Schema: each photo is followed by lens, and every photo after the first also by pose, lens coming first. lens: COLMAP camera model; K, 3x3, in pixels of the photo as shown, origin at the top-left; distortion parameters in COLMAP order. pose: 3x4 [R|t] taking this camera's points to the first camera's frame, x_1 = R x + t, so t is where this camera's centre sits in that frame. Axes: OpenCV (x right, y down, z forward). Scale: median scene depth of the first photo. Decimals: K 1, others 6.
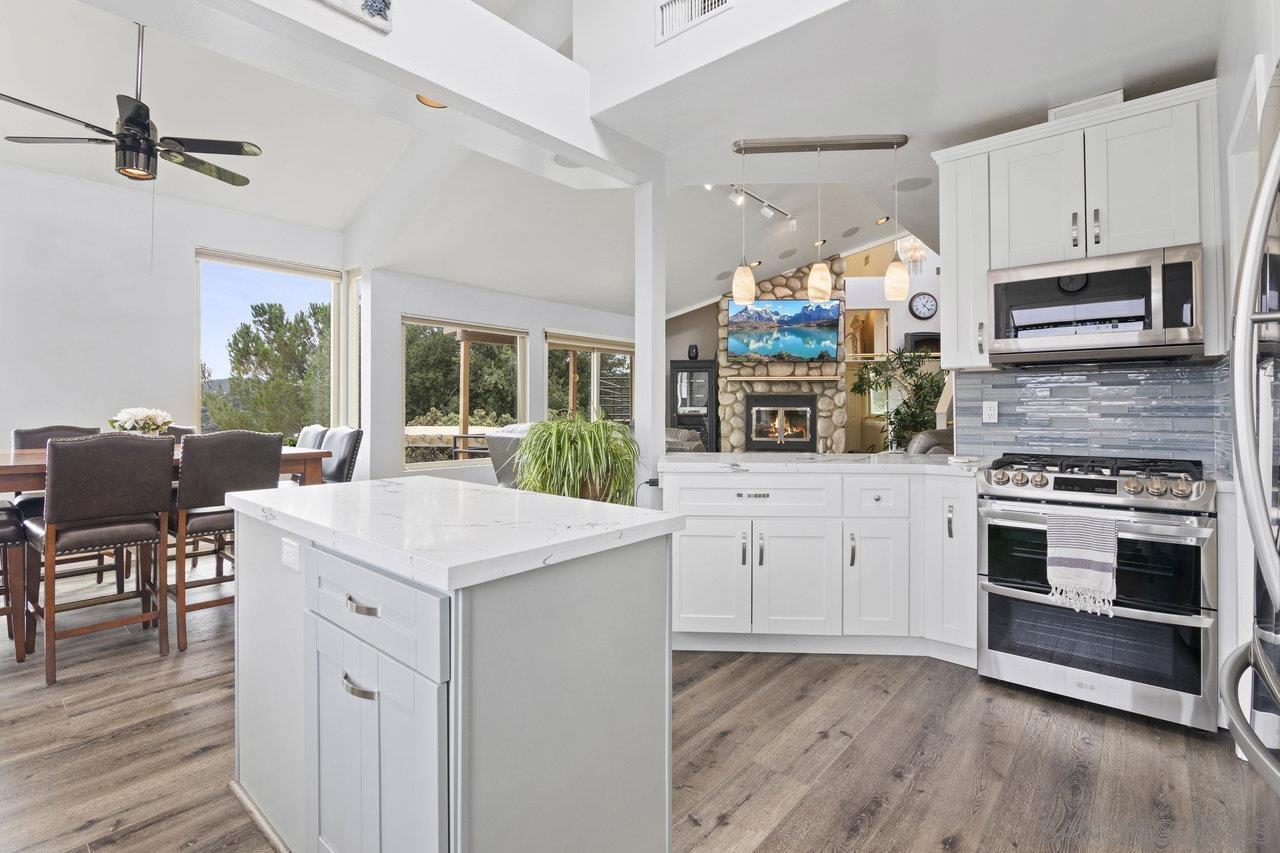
lens RADIAL K [[598.9, 0, 638.0], [0, 598.9, 413.3], [0, 0, 1]] dist [-0.013608, 0.000163]
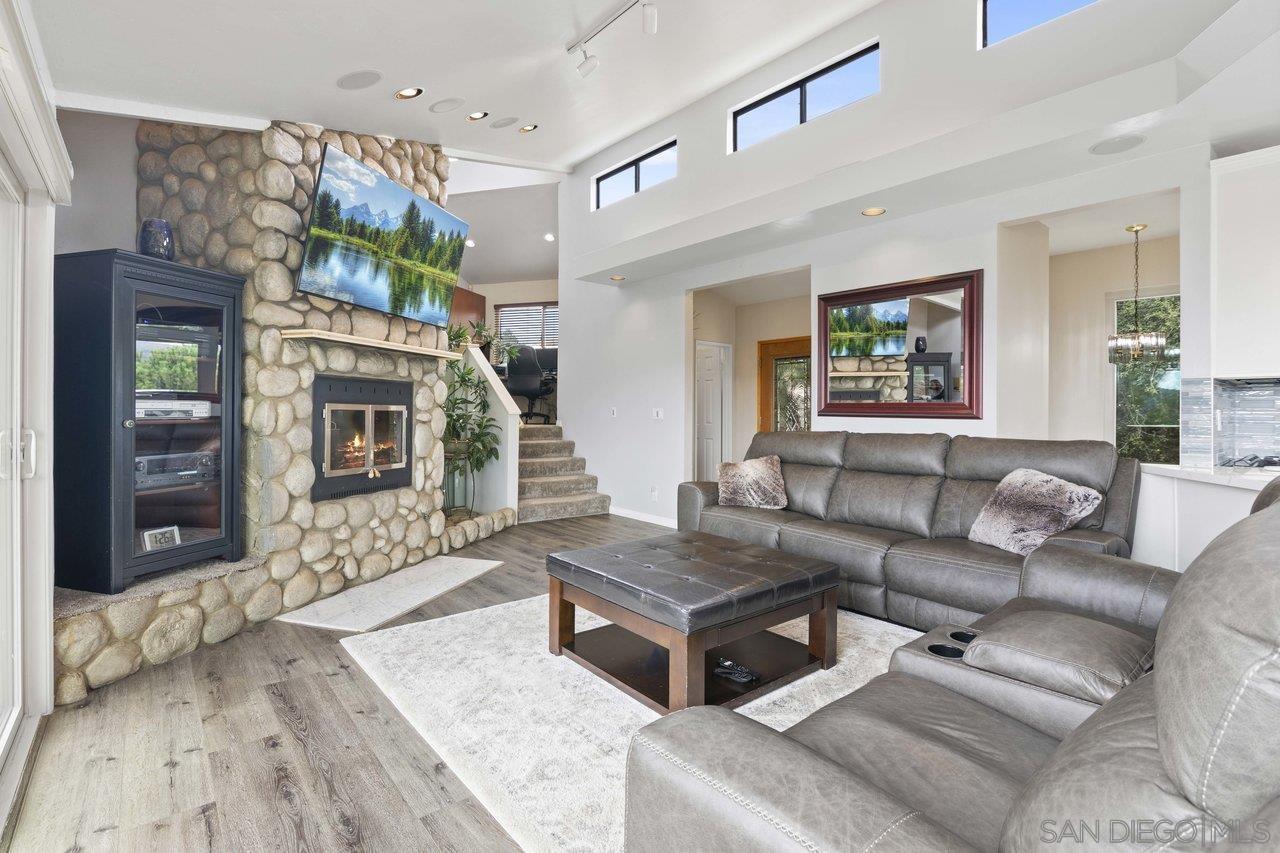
lens RADIAL K [[598.9, 0, 639.8], [0, 598.9, 416.7], [0, 0, 1]] dist [-0.013608, 0.000163]
pose [[0.157721, -0.006154, 0.987465, -0.212532], [0.001217, 0.999981, 0.006037, -0.002498], [-0.987483, 0.000250, 0.157726, 0.697862]]
